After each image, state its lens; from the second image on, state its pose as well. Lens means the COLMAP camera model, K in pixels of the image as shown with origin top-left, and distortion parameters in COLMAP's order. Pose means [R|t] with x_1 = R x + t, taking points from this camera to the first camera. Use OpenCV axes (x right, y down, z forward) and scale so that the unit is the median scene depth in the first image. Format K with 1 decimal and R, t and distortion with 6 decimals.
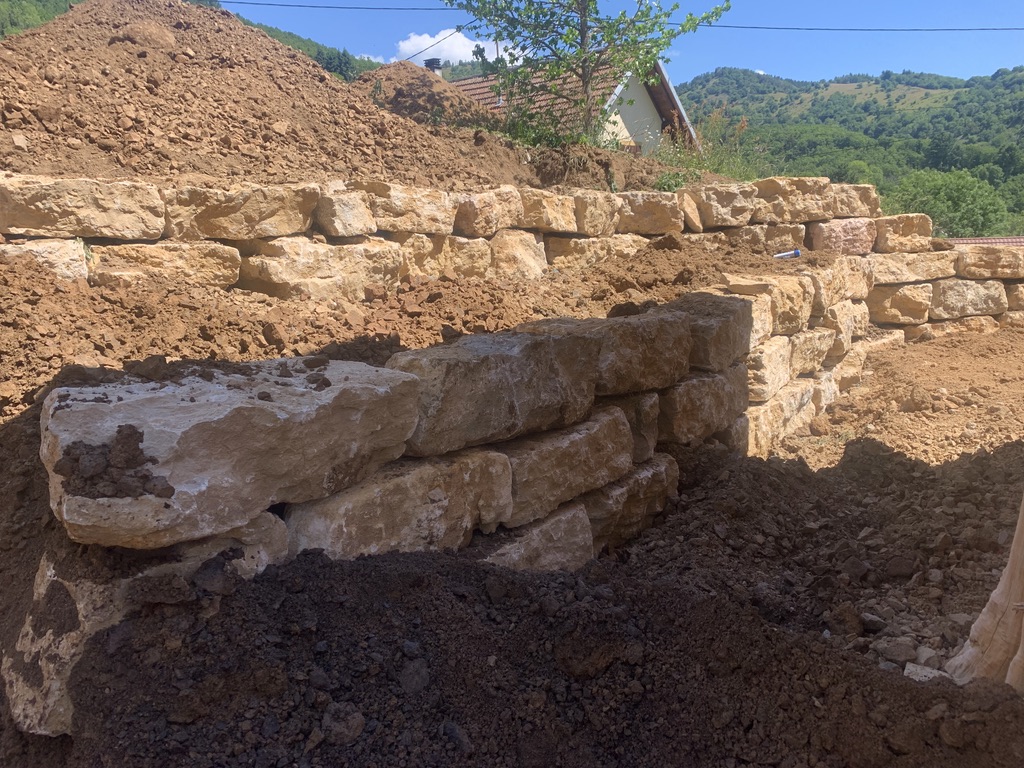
lens RADIAL K [[788.4, 0, 512.0], [0, 788.4, 384.0], [0, 0, 1]] dist [0.015850, -0.006399]
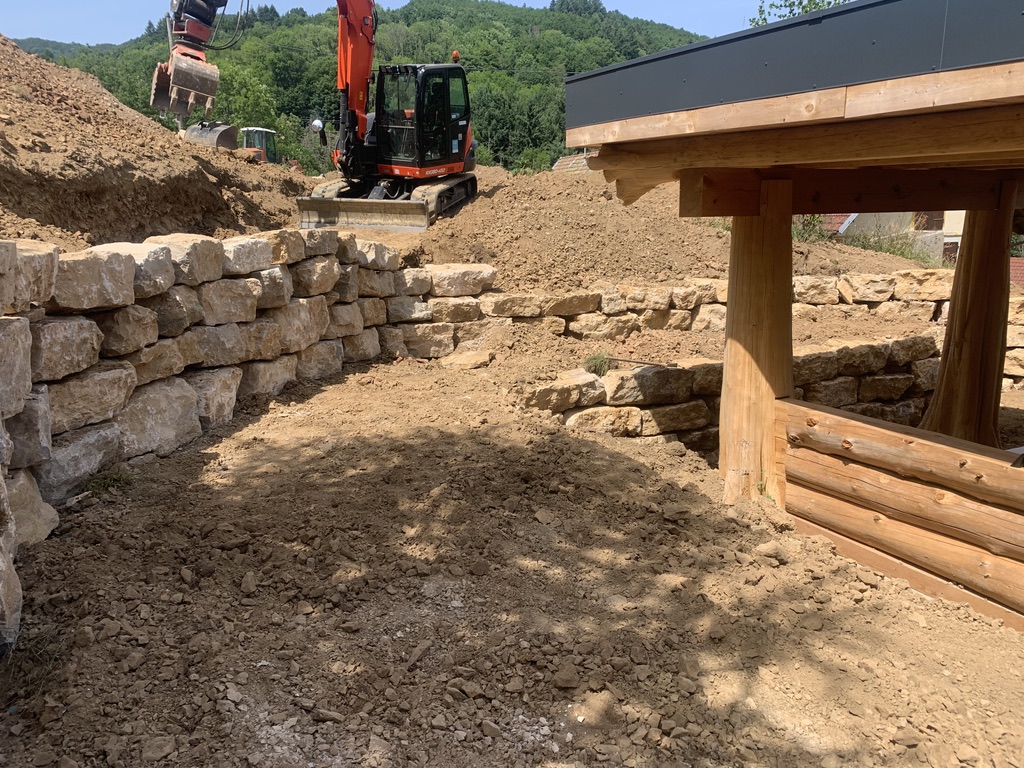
lens RADIAL K [[788.4, 0, 512.0], [0, 788.4, 384.0], [0, 0, 1]] dist [0.015850, -0.006399]
pose [[0.908221, 0.119198, -0.401157, 0.542157], [-0.109897, 0.992868, 0.046210, -0.063998], [0.403804, 0.002117, 0.914843, -1.394628]]
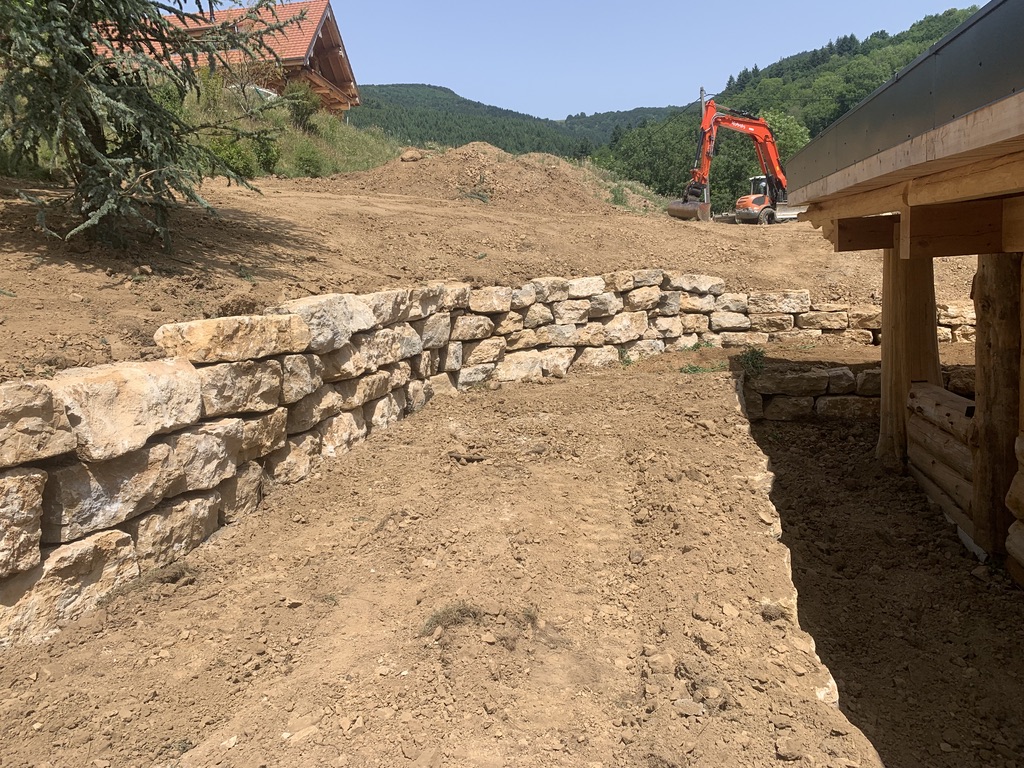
lens RADIAL K [[788.4, 0, 512.0], [0, 788.4, 384.0], [0, 0, 1]] dist [0.015850, -0.006399]
pose [[0.451679, 0.138594, -0.881350, 1.794386], [-0.131348, 0.987426, 0.087961, -0.057698], [0.882459, 0.076033, 0.464204, -1.681749]]
